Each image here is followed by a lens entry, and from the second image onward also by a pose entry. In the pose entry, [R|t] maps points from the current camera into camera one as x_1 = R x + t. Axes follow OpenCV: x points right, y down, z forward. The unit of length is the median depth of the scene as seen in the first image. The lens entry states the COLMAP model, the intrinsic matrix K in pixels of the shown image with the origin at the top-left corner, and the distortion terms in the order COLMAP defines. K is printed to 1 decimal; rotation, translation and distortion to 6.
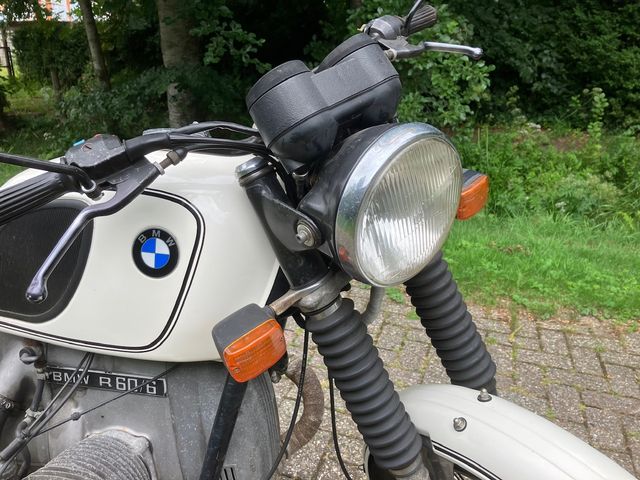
lens RADIAL K [[548.2, 0, 319.2], [0, 548.2, 223.7], [0, 0, 1]] dist [0.039902, -0.043339]
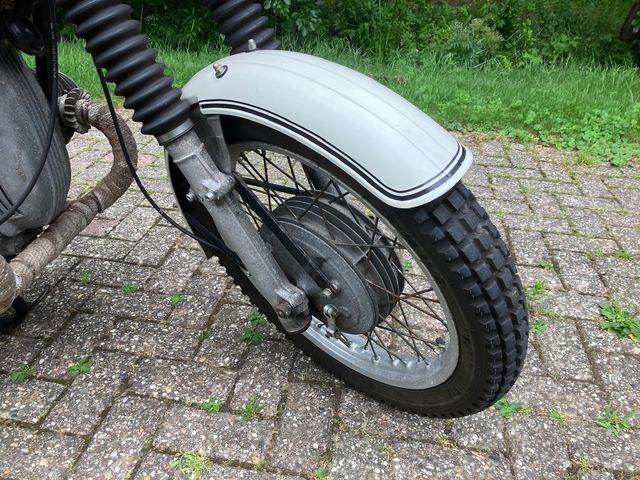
lens RADIAL K [[548.2, 0, 322.1], [0, 548.2, 238.2], [0, 0, 1]] dist [0.039902, -0.043339]
pose [[0.985127, -0.074664, 0.154761, 0.205803], [0.038730, 0.973968, 0.223352, 0.348328], [-0.167409, -0.214036, 0.962374, 0.033690]]
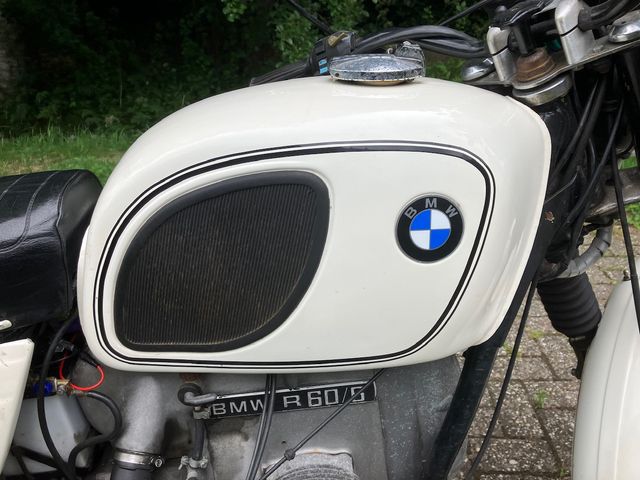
lens RADIAL K [[548.2, 0, 324.3], [0, 548.2, 229.0], [0, 0, 1]] dist [0.039902, -0.043339]
pose [[0.946525, -0.161272, 0.279432, -0.519585], [0.121256, 0.980427, 0.155115, -0.063969], [-0.298978, -0.112938, 0.947553, 0.281797]]
